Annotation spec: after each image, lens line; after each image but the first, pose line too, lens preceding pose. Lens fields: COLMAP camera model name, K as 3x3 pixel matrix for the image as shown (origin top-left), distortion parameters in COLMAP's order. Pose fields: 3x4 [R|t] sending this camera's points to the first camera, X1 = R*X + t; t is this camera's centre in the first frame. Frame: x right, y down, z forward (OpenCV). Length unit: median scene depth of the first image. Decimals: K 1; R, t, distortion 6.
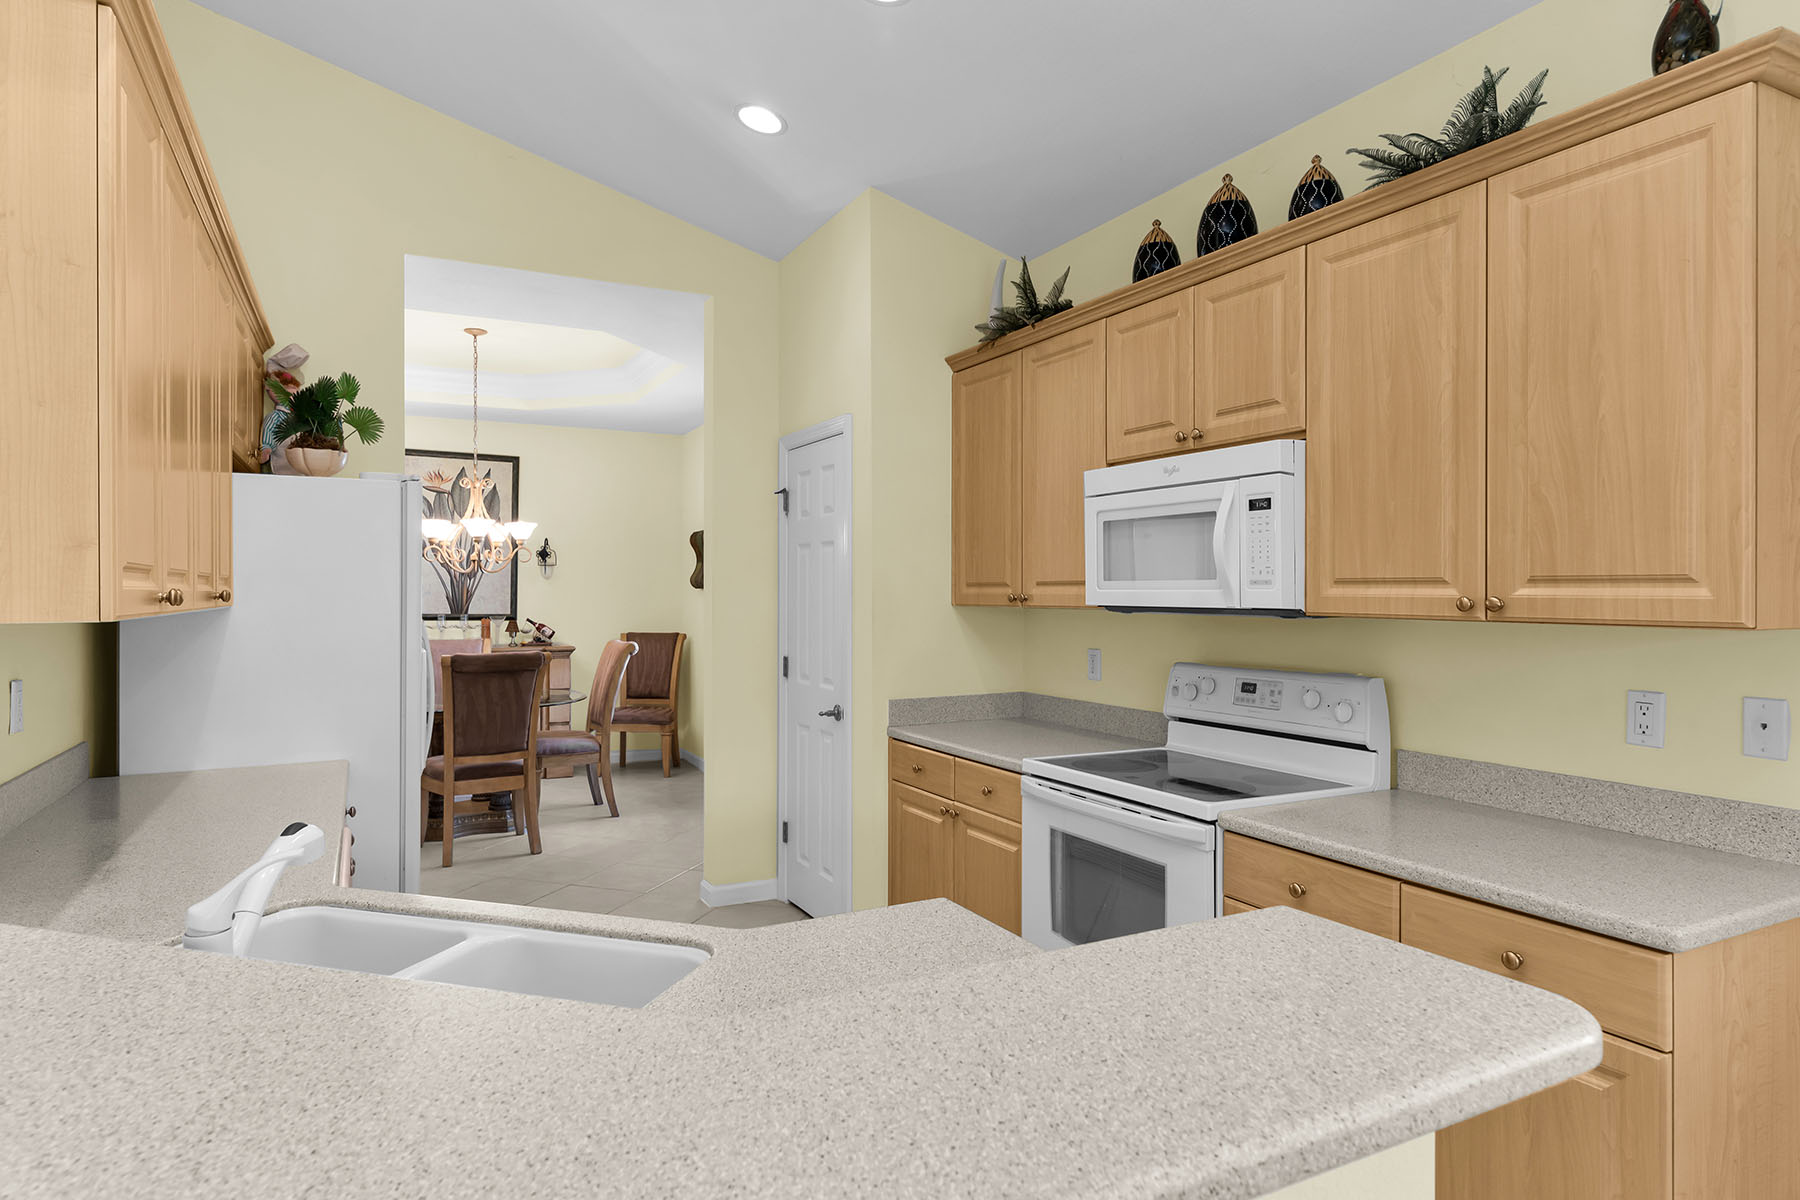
lens RADIAL K [[1015.0, 0, 900.5], [0, 1015.0, 592.0], [0, 0, 1]] dist [0.000807, 0.000804]
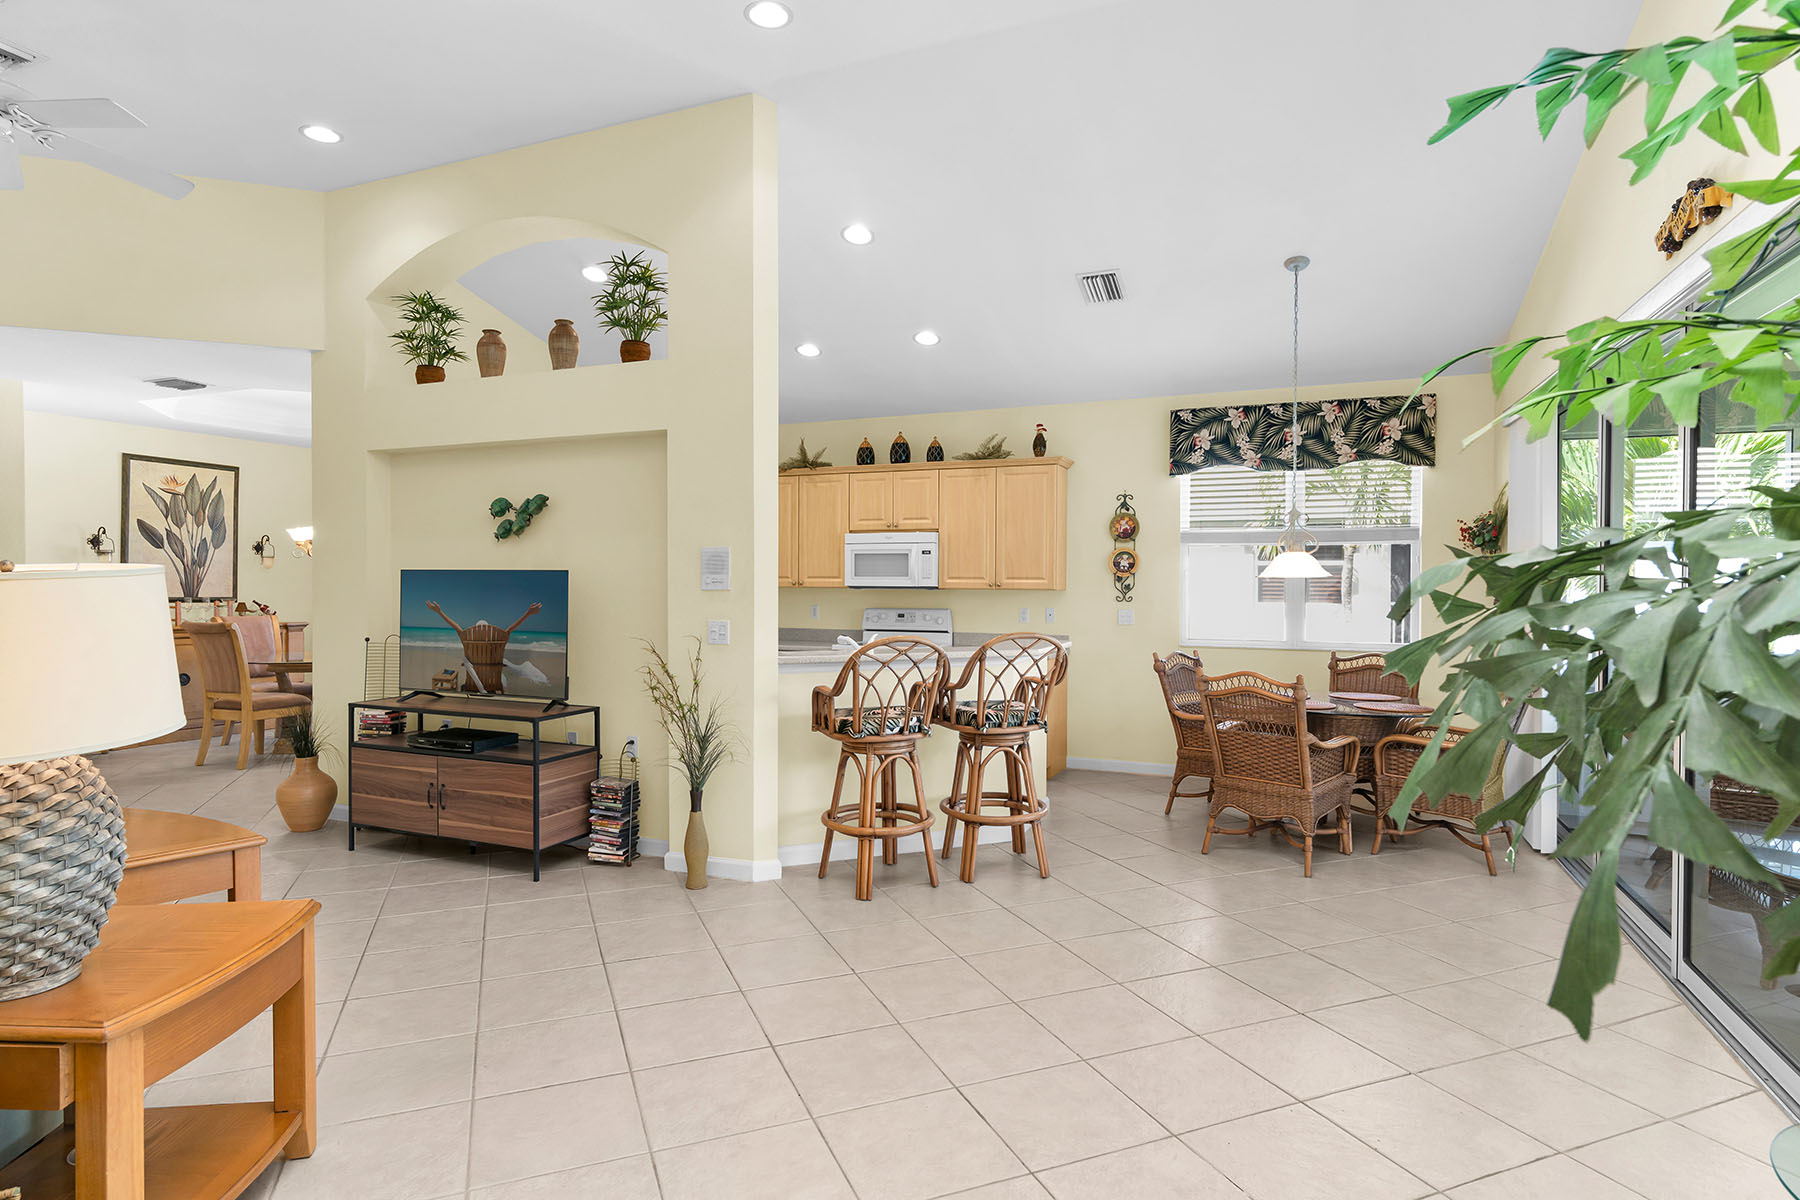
lens RADIAL K [[944.2, 0, 899.5], [0, 944.2, 592.2], [0, 0, 1]] dist [0.000096, -0.000103]
pose [[0.777113, -0.004945, 0.629342, -1.395691], [-0.003020, 0.999928, 0.011586, 0.000688], [-0.629354, -0.010904, 0.777042, -1.088475]]
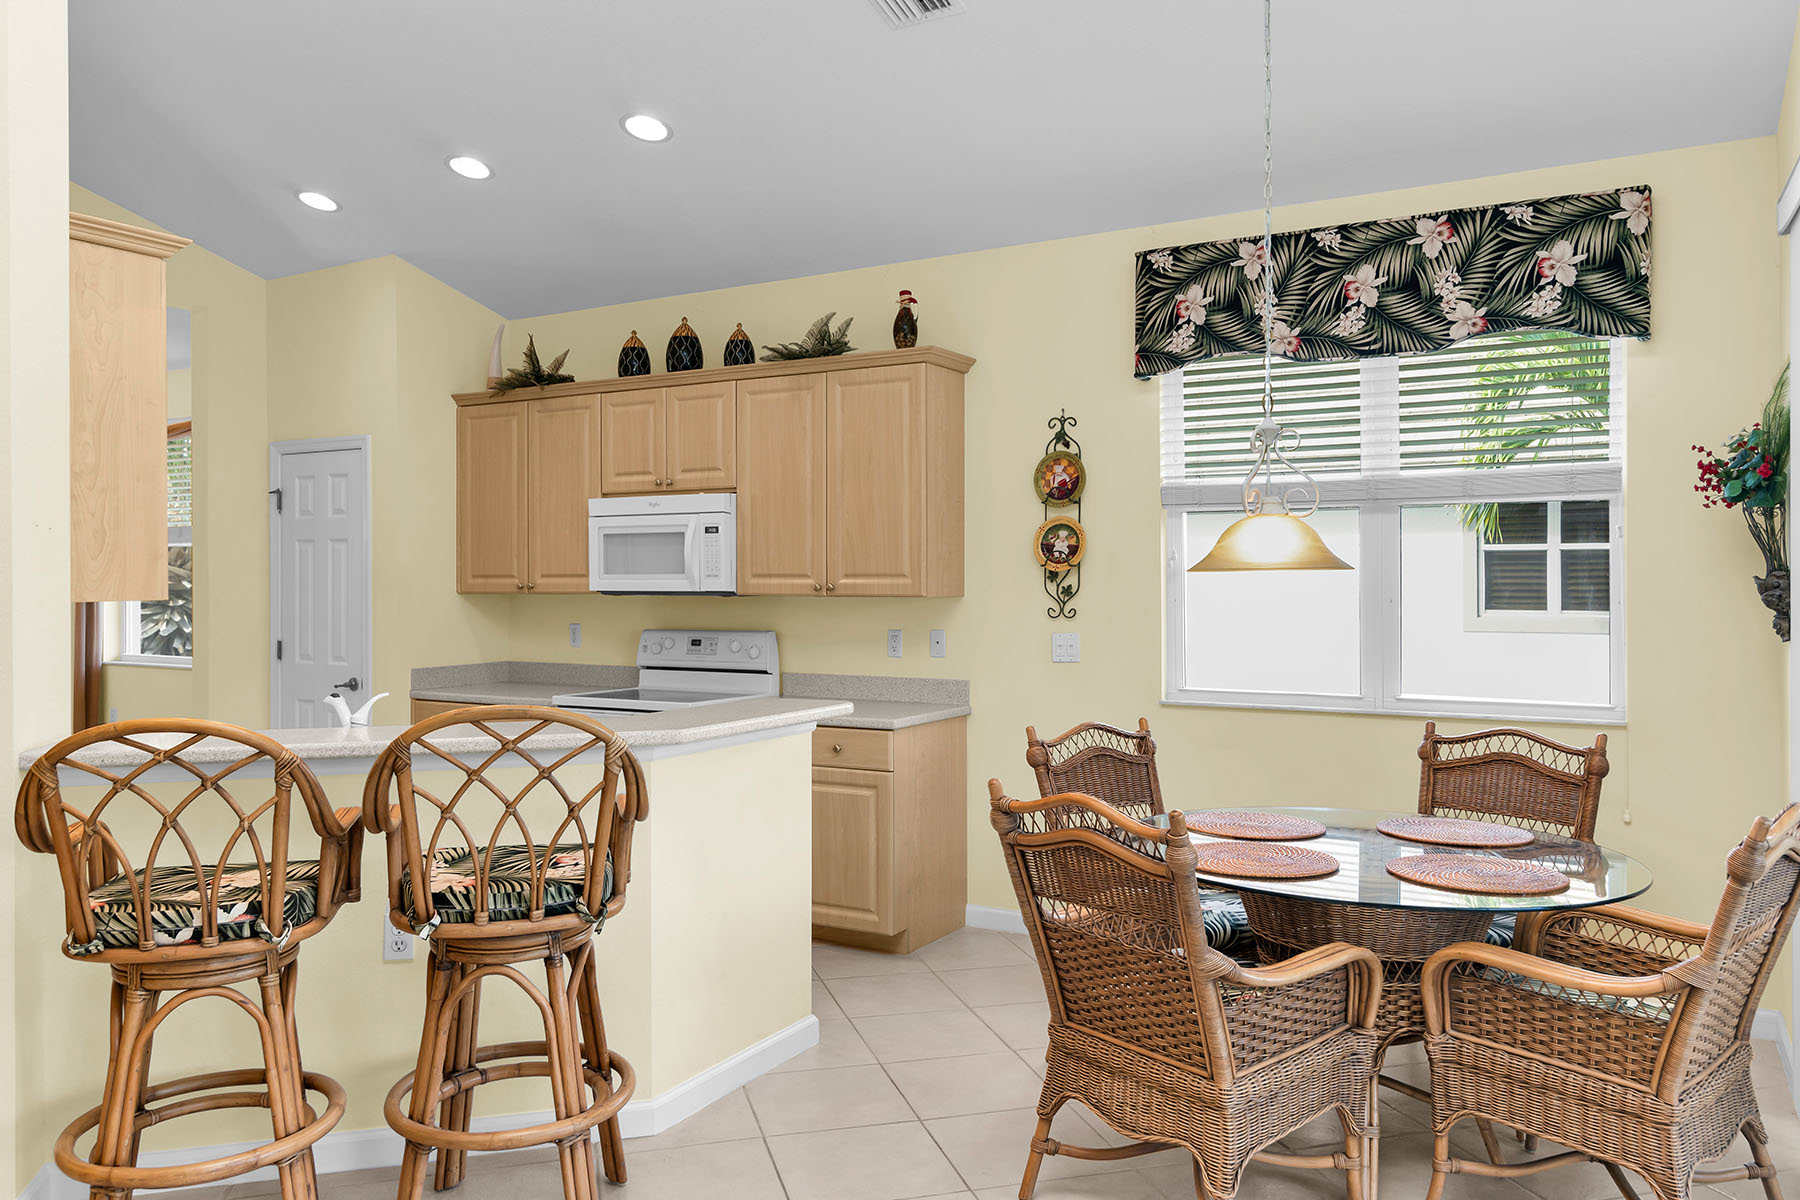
lens RADIAL K [[1290.1, 0, 897.6], [0, 1290.1, 580.3], [0, 0, 1]] dist [0.005741, 0.001494]
pose [[0.840067, -0.001835, 0.542479, -0.517637], [0.002296, 0.999997, -0.000172, -0.000809], [-0.542477, 0.001390, 0.840069, -0.915912]]
